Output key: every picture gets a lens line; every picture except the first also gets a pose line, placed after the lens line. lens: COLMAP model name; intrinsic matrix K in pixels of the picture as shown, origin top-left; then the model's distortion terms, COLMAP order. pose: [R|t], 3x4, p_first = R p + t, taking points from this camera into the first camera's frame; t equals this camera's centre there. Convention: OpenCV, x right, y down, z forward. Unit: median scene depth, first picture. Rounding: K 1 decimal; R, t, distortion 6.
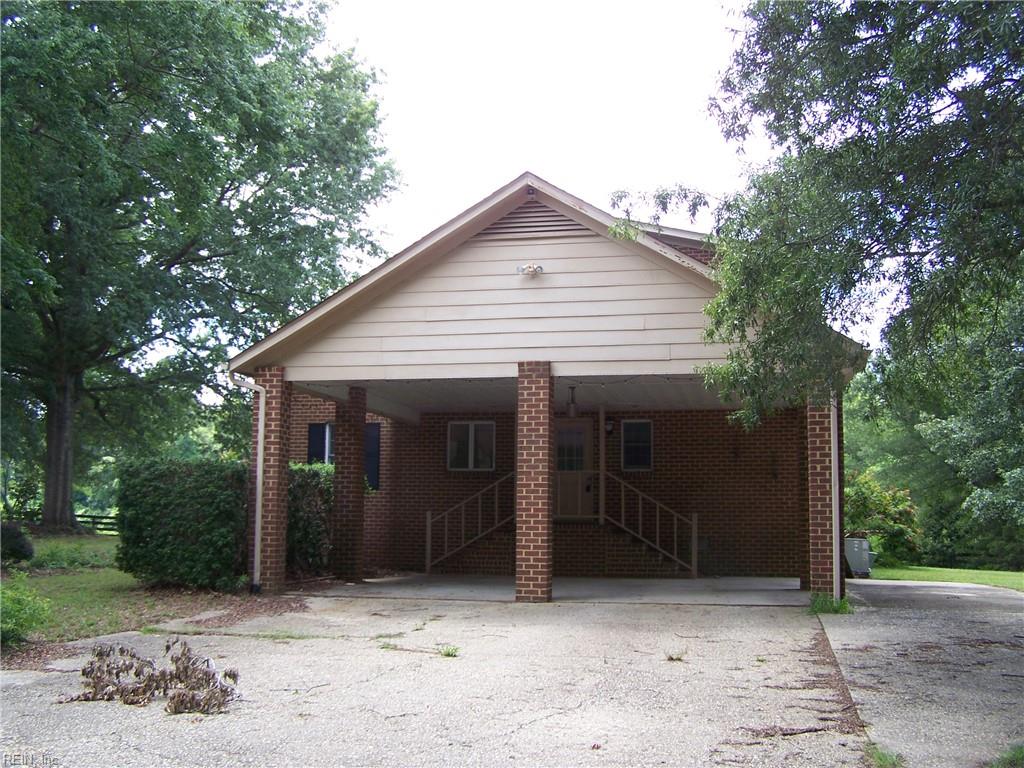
lens RADIAL K [[1220.6, 0, 512.4], [0, 1220.6, 383.1], [0, 0, 1]] dist [-0.120051, 0.000000]
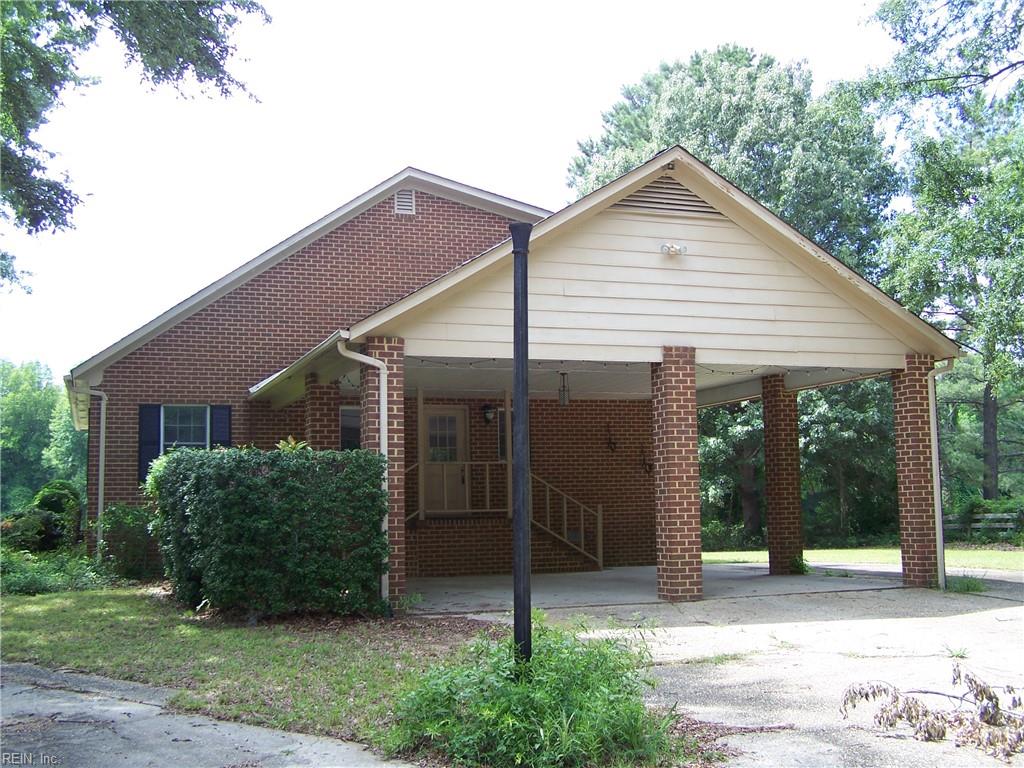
lens RADIAL K [[1220.6, 0, 510.3], [0, 1220.6, 380.8], [0, 0, 1]] dist [-0.120051, 0.000000]
pose [[0.835612, 0.031532, 0.548414, -0.584339], [-0.036140, 0.999344, -0.002392, 0.014941], [-0.548130, -0.017821, 0.836203, 0.272248]]
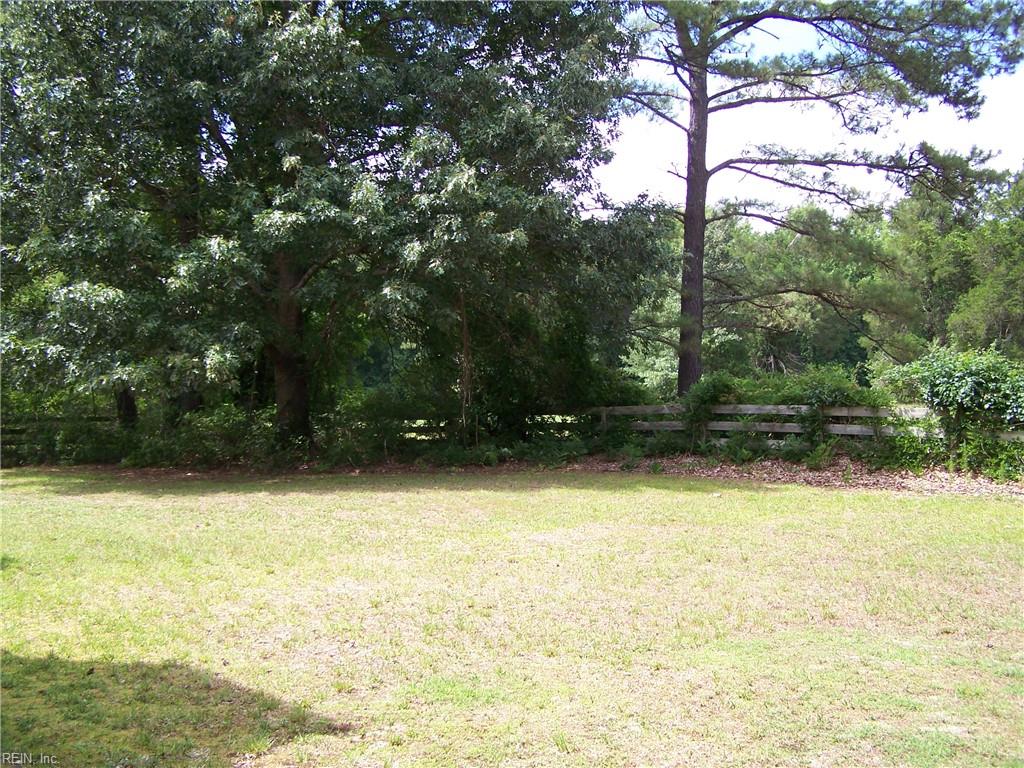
lens RADIAL K [[1220.6, 0, 509.8], [0, 1220.6, 383.7], [0, 0, 1]] dist [-0.120051, 0.000000]
pose [[0.567272, -0.035004, 0.822786, -0.218407], [-0.074653, 0.992797, 0.093707, 0.055286], [-0.820140, -0.114580, 0.560573, 0.655807]]
